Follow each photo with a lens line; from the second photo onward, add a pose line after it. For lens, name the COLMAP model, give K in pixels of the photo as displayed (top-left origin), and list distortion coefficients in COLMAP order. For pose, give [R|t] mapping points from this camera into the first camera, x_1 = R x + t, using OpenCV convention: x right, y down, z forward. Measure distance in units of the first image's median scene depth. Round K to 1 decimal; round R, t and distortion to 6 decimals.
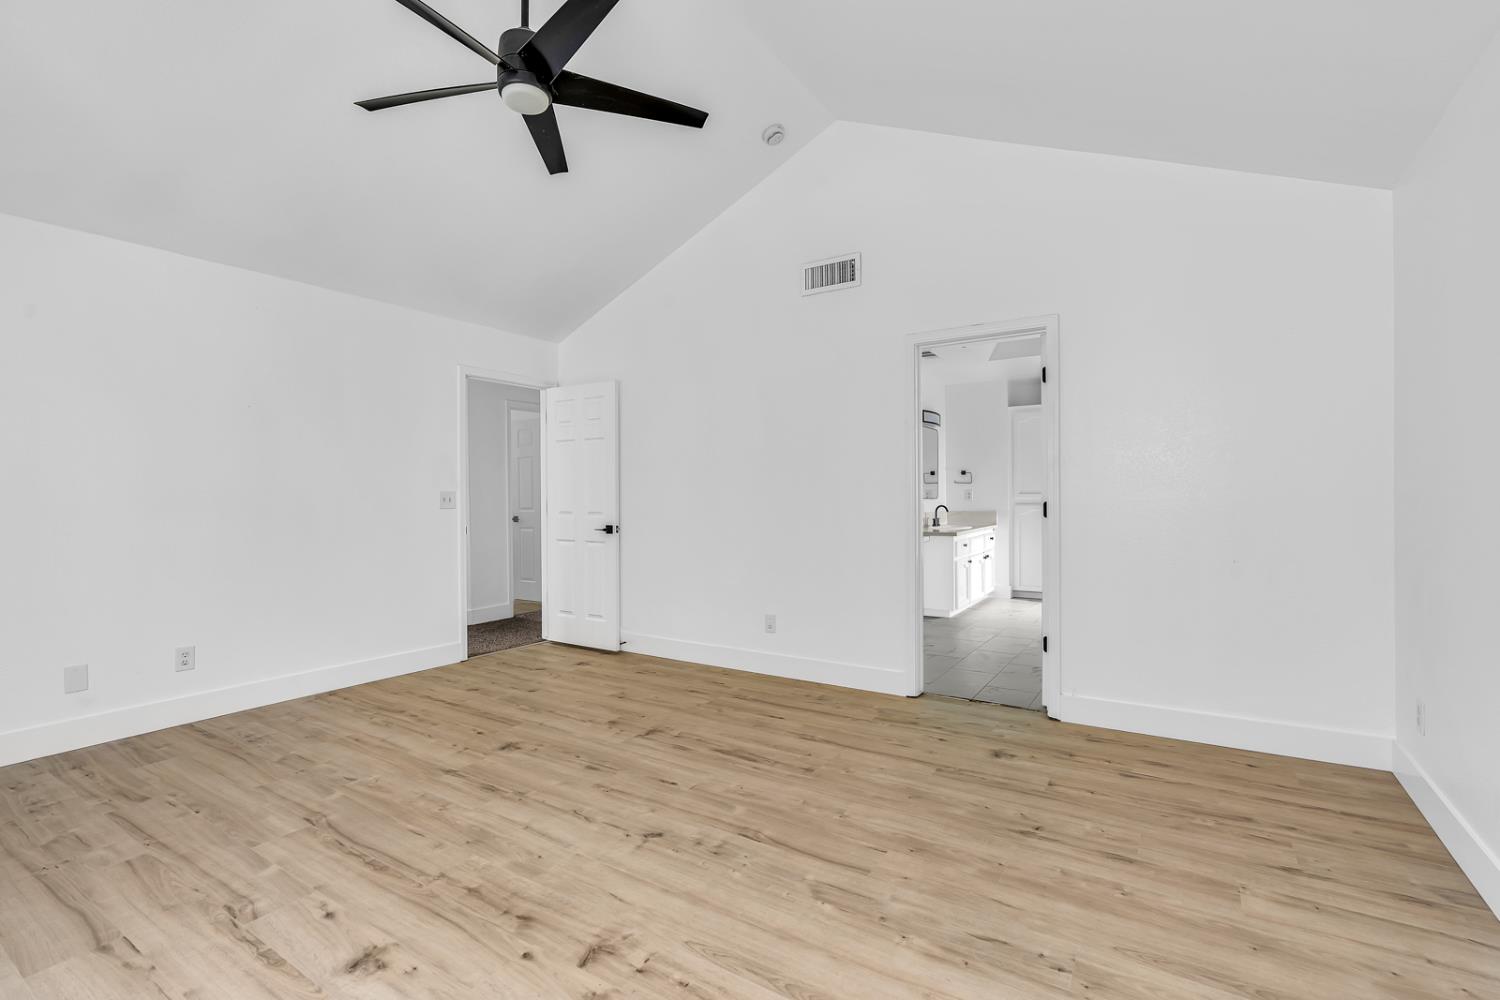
lens RADIAL K [[692.8, 0, 752.8], [0, 692.8, 498.4], [0, 0, 1]] dist [-0.009382, 0.003065]
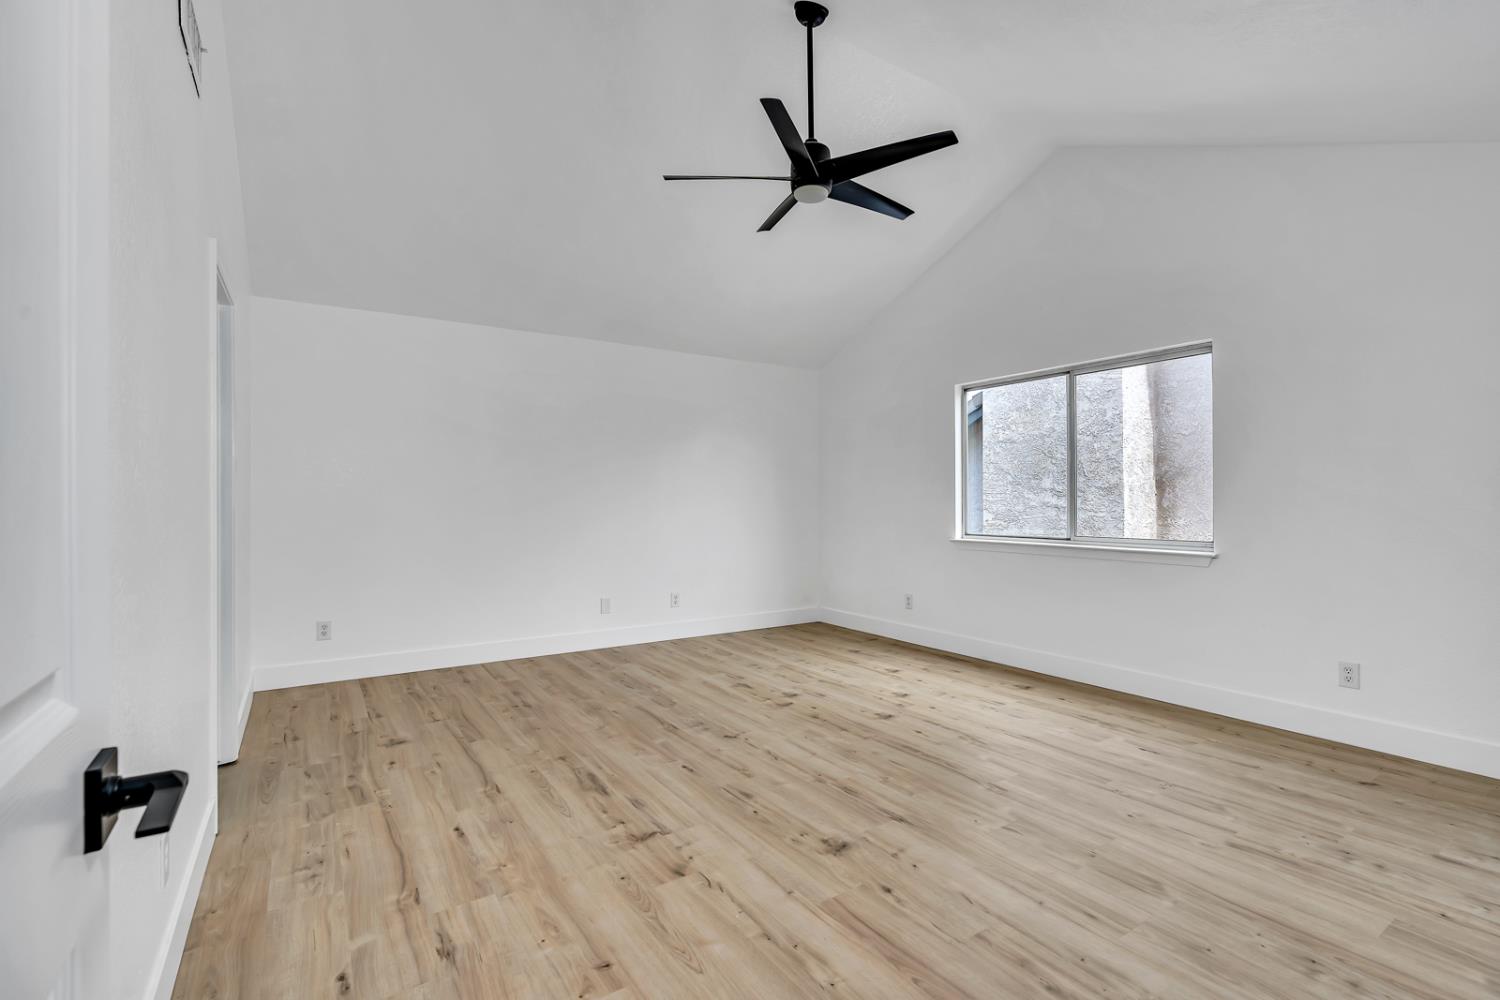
lens RADIAL K [[692.8, 0, 747.8], [0, 692.8, 499.0], [0, 0, 1]] dist [-0.009382, 0.003065]
pose [[-0.916127, 0.008174, 0.400805, -0.632471], [0.008840, 0.999961, -0.000187, -0.006176], [-0.400791, 0.003372, -0.916163, 1.919014]]
